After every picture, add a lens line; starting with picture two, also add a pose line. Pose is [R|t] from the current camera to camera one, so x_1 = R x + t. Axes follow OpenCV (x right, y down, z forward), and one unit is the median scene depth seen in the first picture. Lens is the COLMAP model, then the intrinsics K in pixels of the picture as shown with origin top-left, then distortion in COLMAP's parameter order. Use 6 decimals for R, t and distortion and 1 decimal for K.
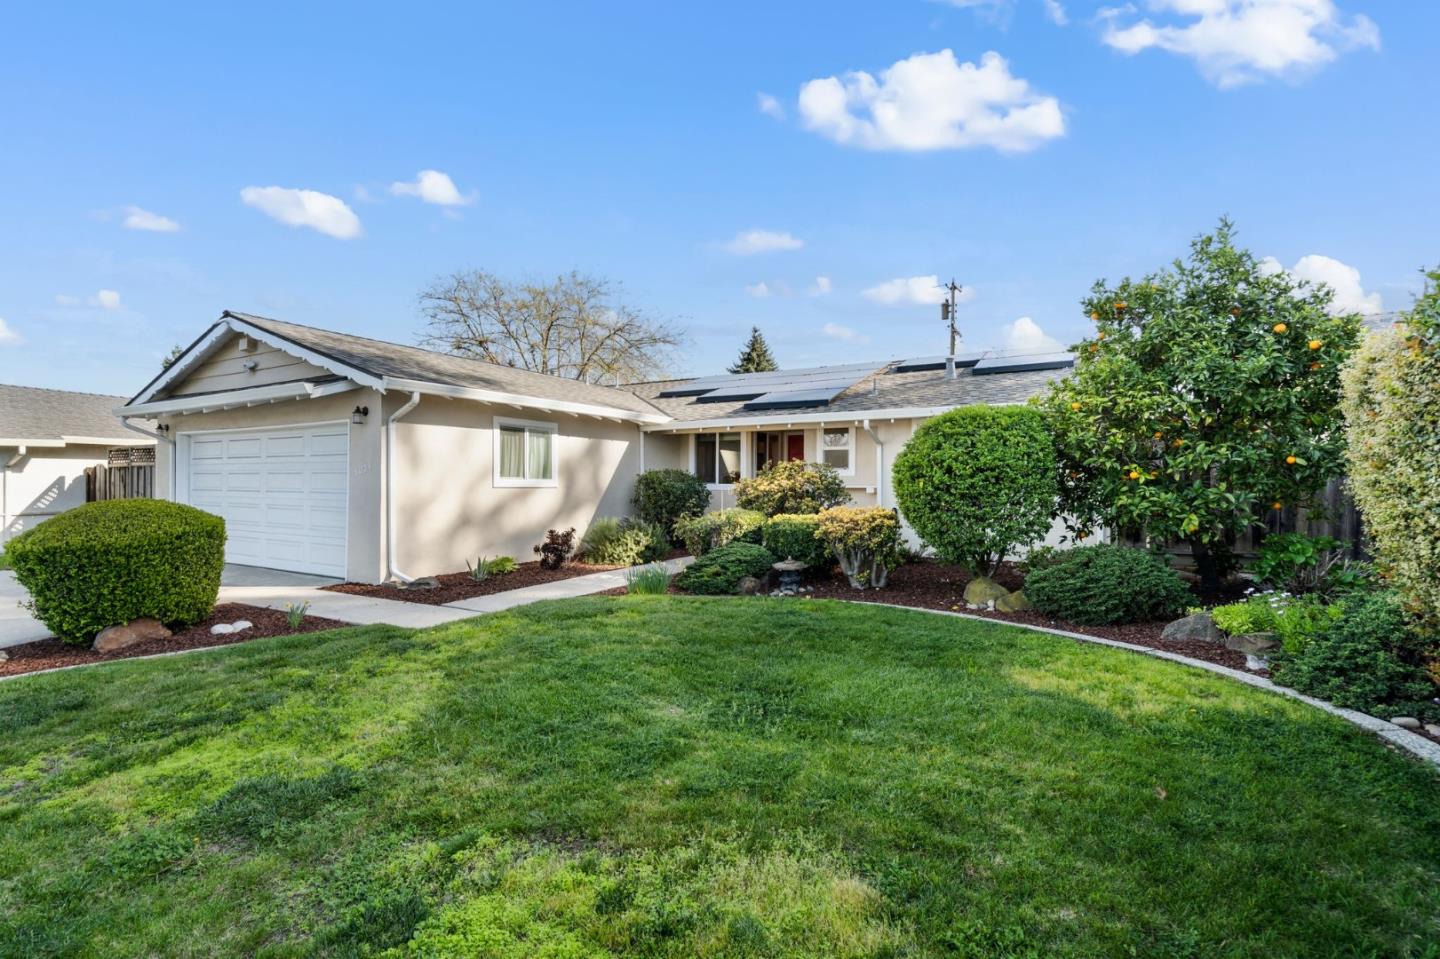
lens RADIAL K [[659.1, 0, 715.4], [0, 659.1, 477.3], [0, 0, 1]] dist [-0.002490, 0.000534]
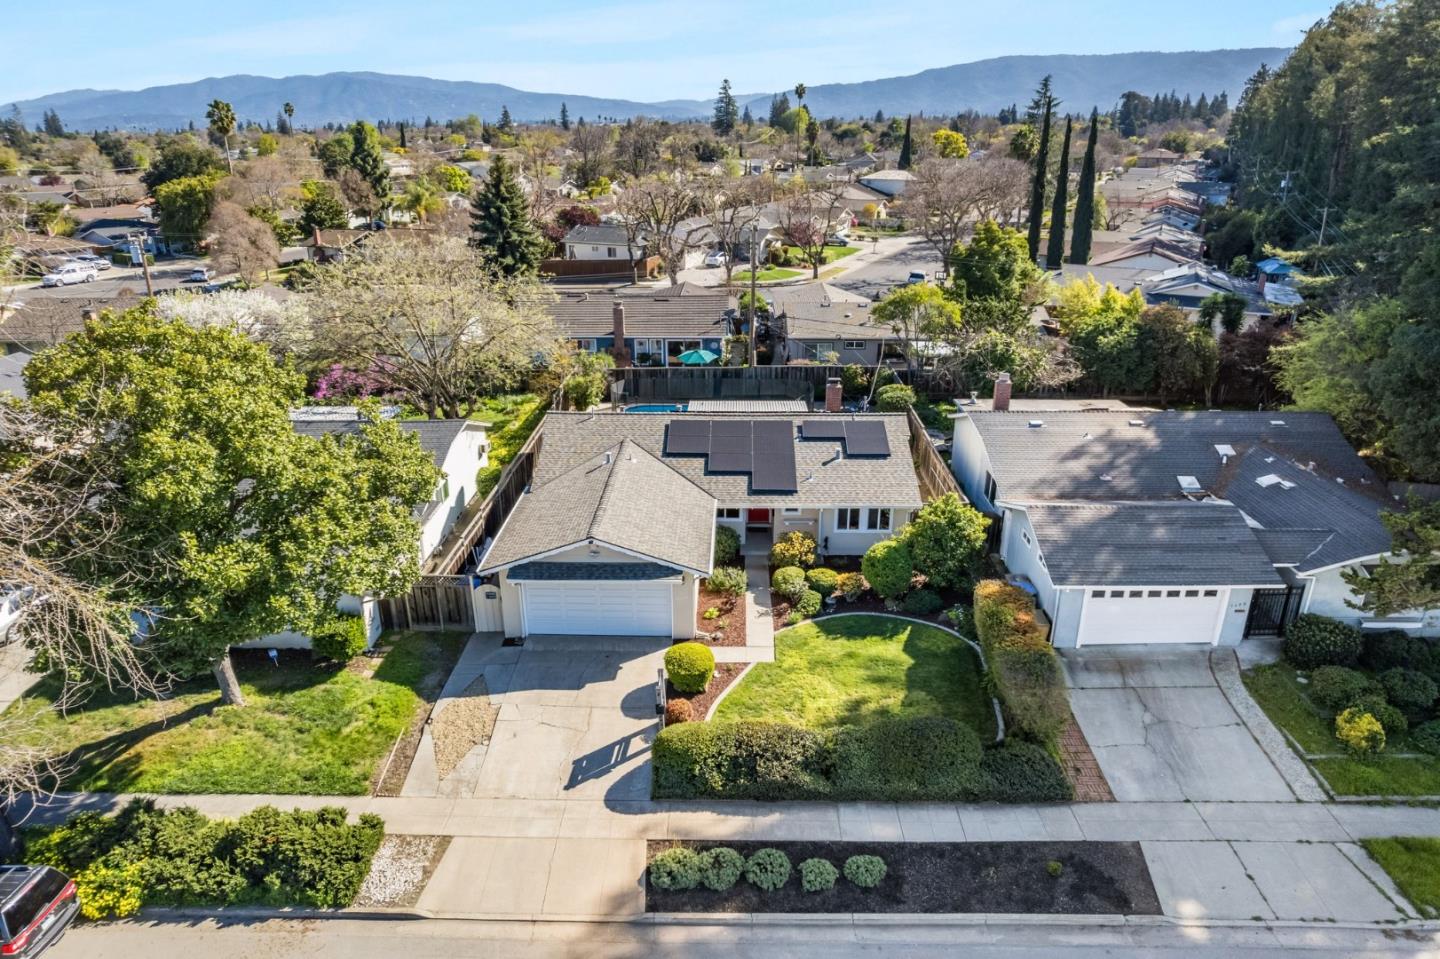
lens RADIAL K [[922.4, 0, 720.0], [0, 922.4, 479.5], [0, 0, 1]] dist [-0.073281, 0.062713]
pose [[0.880023, -0.176295, 0.440999, -2.635943], [0.001760, 0.929757, 0.368169, -2.430855], [-0.474929, -0.323221, 0.818518, -2.525381]]
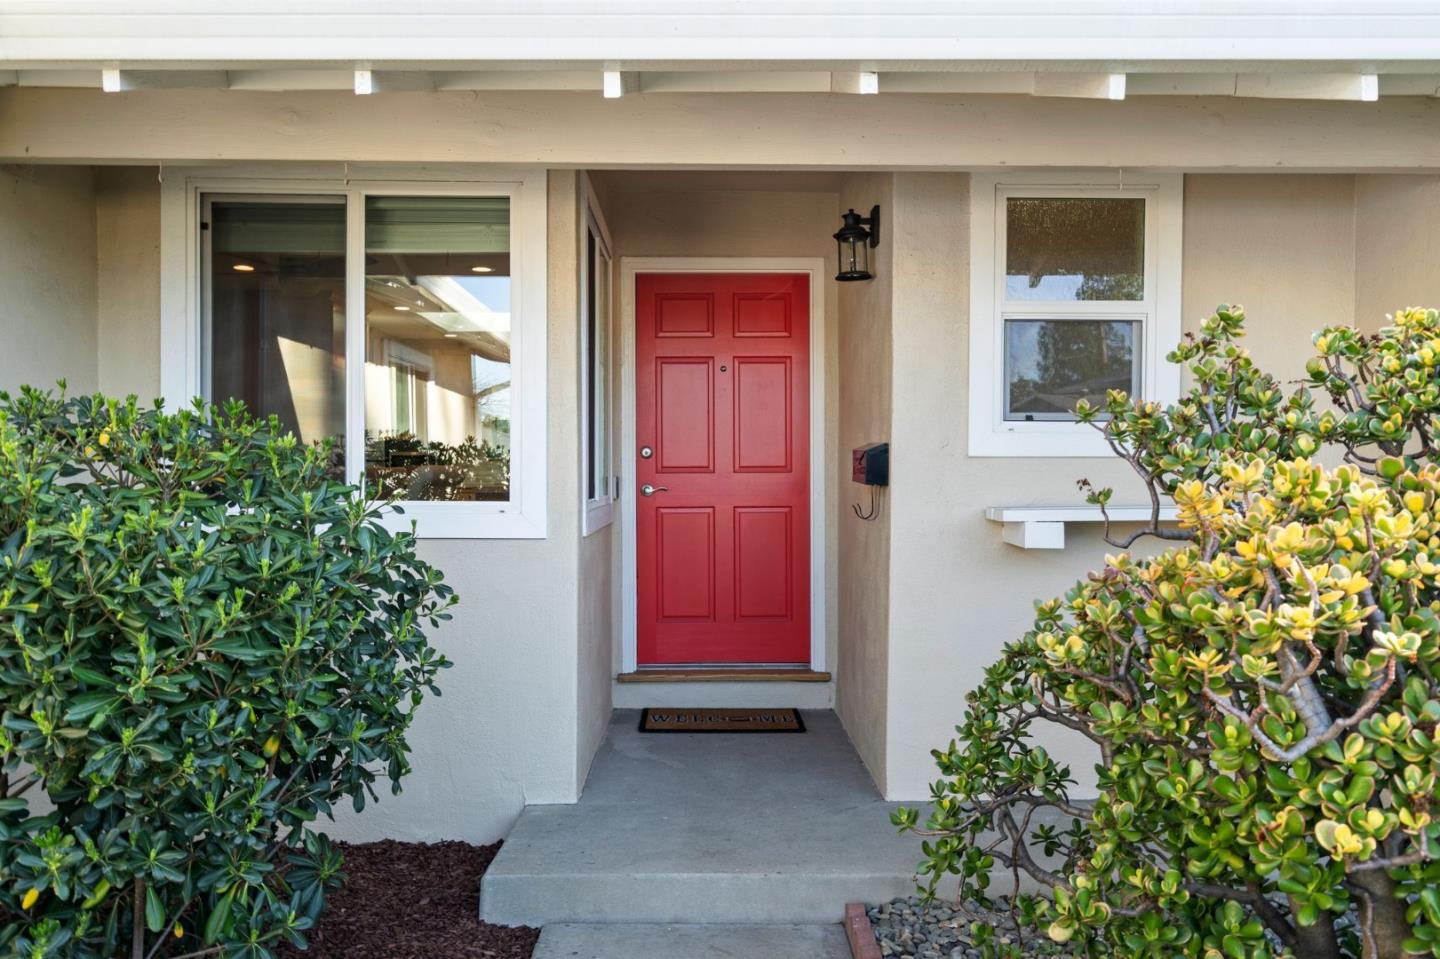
lens RADIAL K [[1166.1, 0, 702.8], [0, 1166.1, 484.3], [0, 0, 1]] dist [0.003640, 0.000808]
pose [[0.872586, -0.007280, 0.488406, -0.148918], [-0.003302, 0.999778, 0.020803, -0.004414], [-0.488449, -0.019765, 0.872369, 1.616847]]
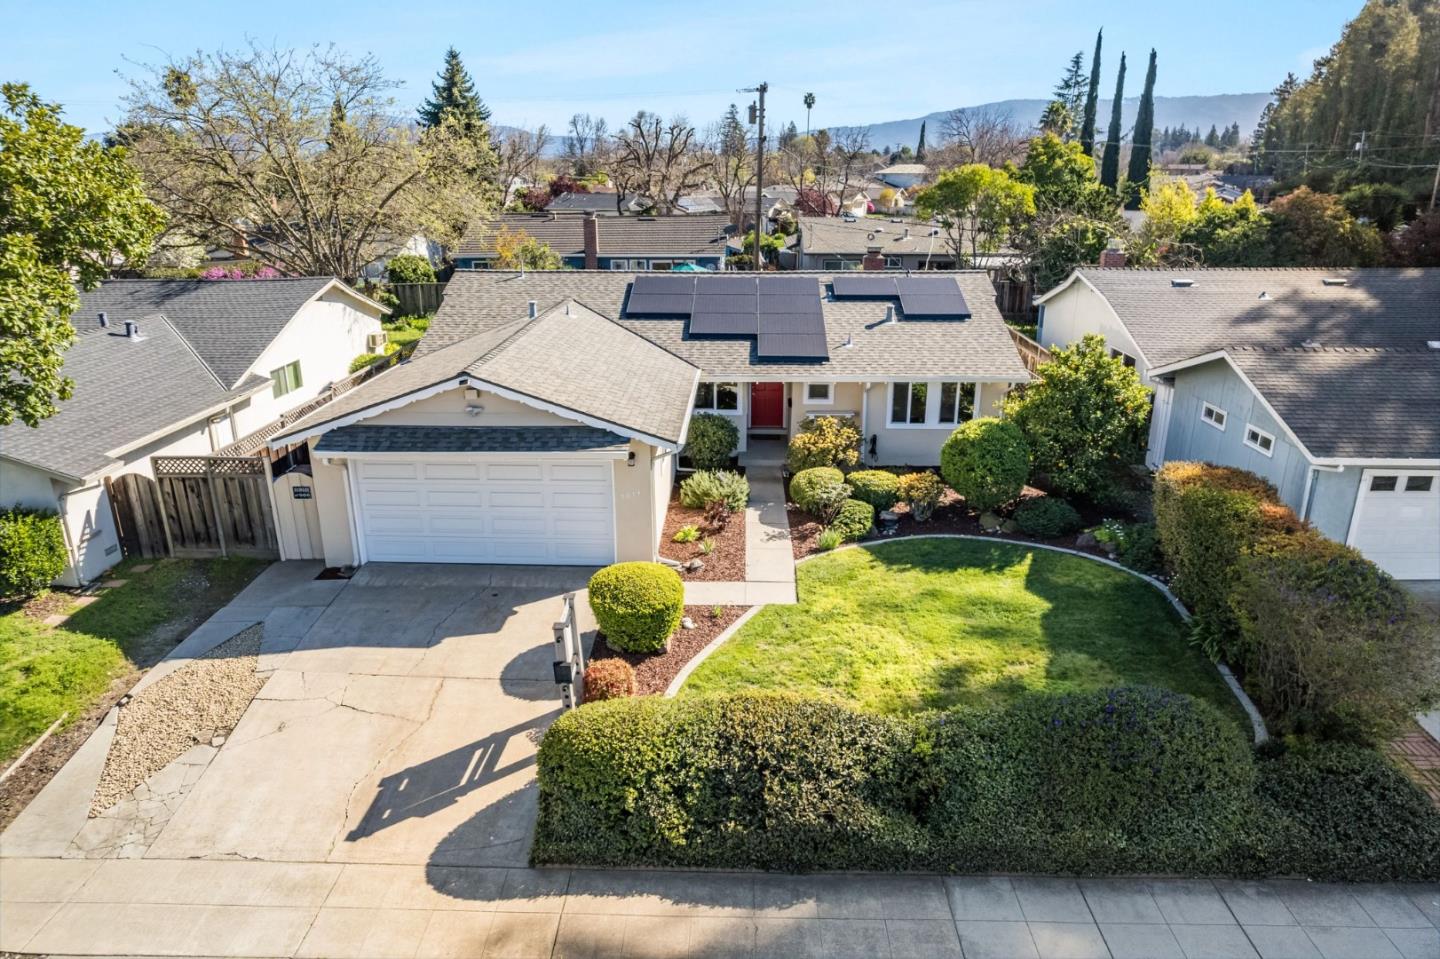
lens RADIAL K [[922.4, 0, 720.0], [0, 922.4, 479.5], [0, 0, 1]] dist [-0.073281, 0.062713]
pose [[0.883967, -0.154048, 0.441444, -1.730430], [0.000737, 0.944621, 0.328164, -0.969846], [-0.467550, -0.289761, 0.835126, -1.020014]]
